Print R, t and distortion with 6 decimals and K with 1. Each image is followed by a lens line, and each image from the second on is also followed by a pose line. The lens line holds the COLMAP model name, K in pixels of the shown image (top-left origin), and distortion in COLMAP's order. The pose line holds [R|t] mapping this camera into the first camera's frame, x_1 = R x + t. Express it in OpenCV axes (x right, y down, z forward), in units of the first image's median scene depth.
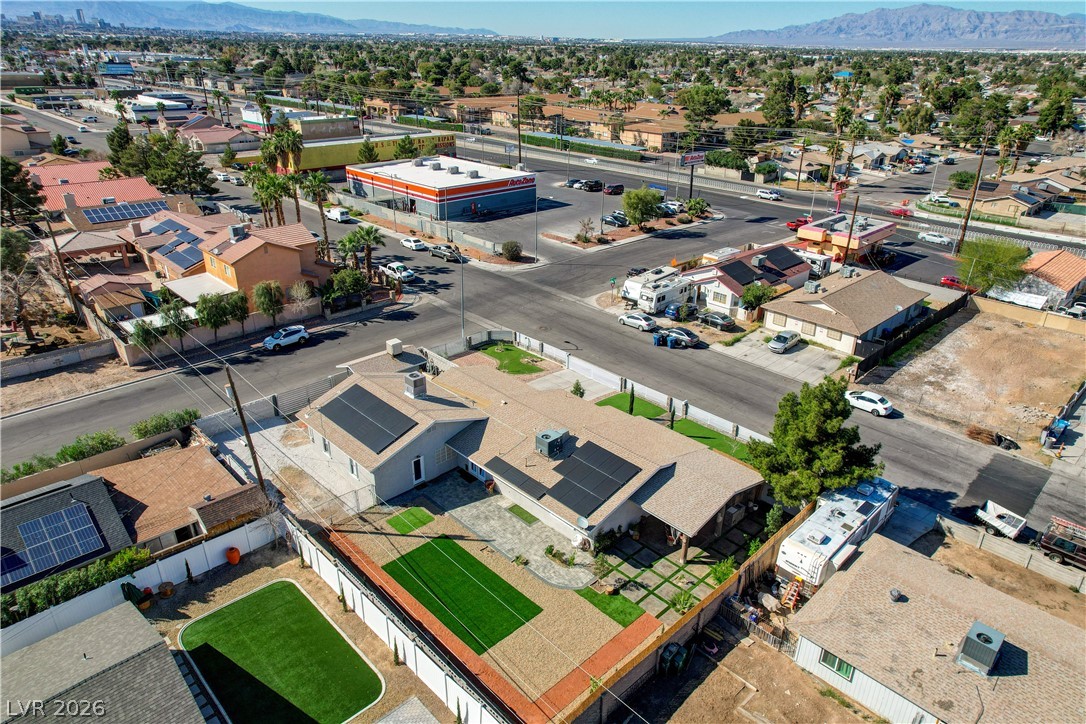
lens RADIAL K [[712.0, 0, 564.2], [0, 712.0, 364.0], [0, 0, 1]] dist [-0.041894, 0.003234]
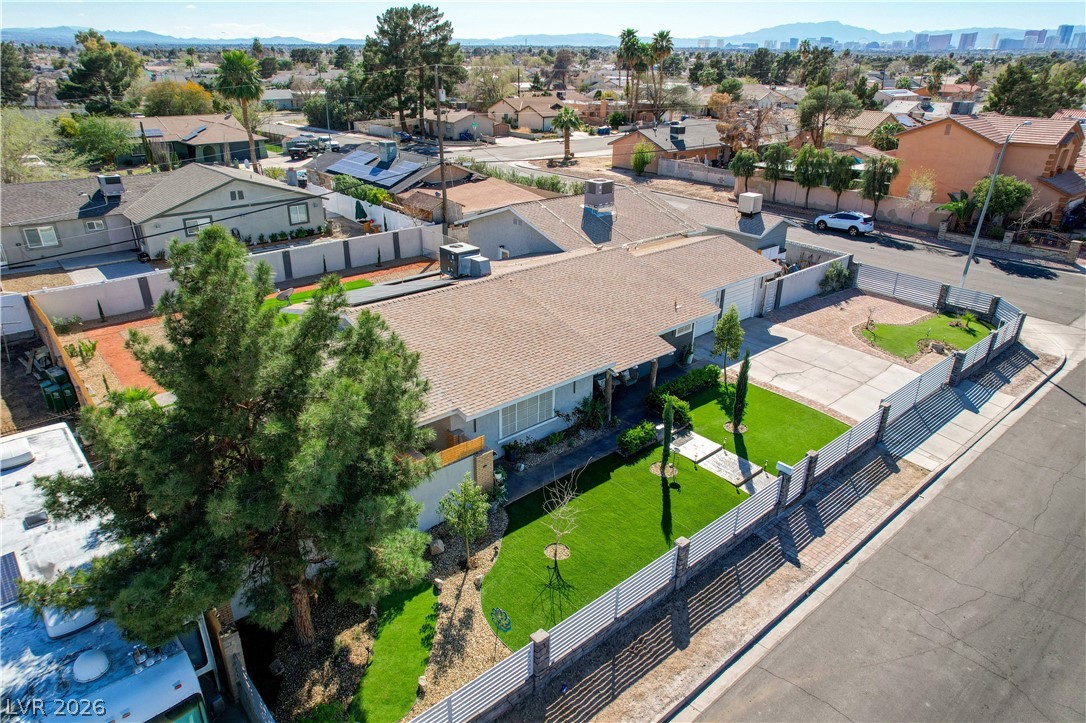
lens RADIAL K [[689.5, 0, 535.8], [0, 689.5, 355.4], [0, 0, 1]] dist [-0.062485, 0.060578]
pose [[-0.077056, 0.385980, -0.919283, 0.341046], [-0.422579, 0.822469, 0.380752, -0.051756], [0.903045, 0.417809, 0.099731, 0.598215]]
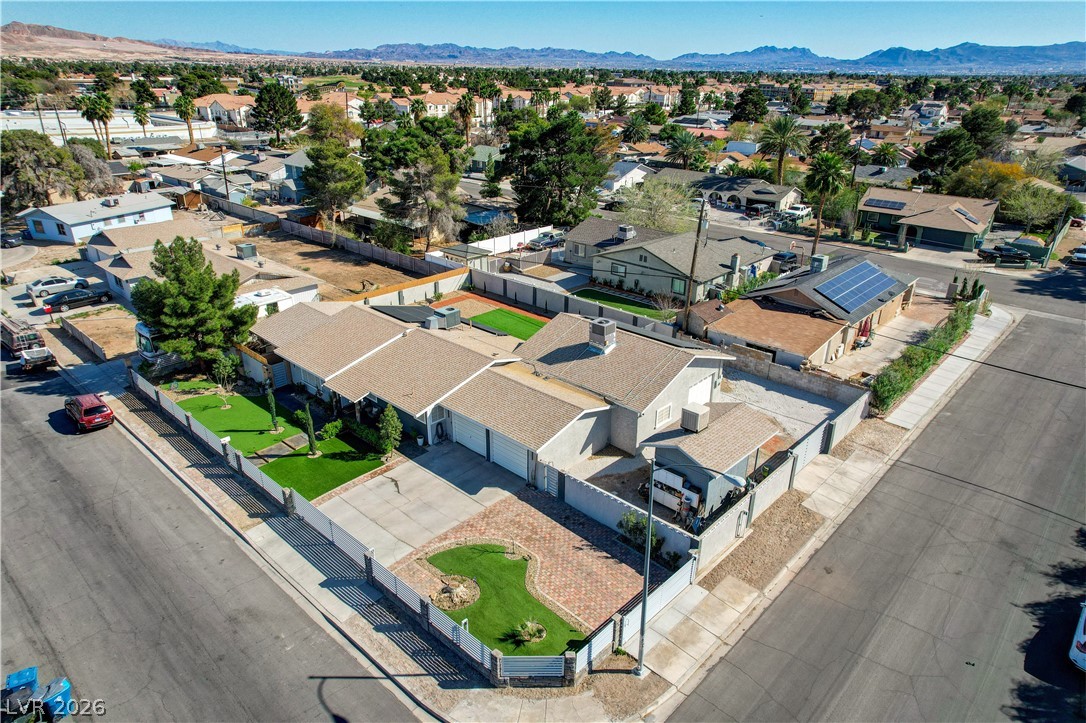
lens RADIAL K [[704.4, 0, 558.5], [0, 704.4, 364.6], [0, 0, 1]] dist [-0.055510, 0.056805]
pose [[-0.998583, -0.009795, -0.052298, -0.074458], [-0.045236, 0.673794, 0.737533, -0.345744], [0.028014, 0.738854, -0.673283, 1.002365]]
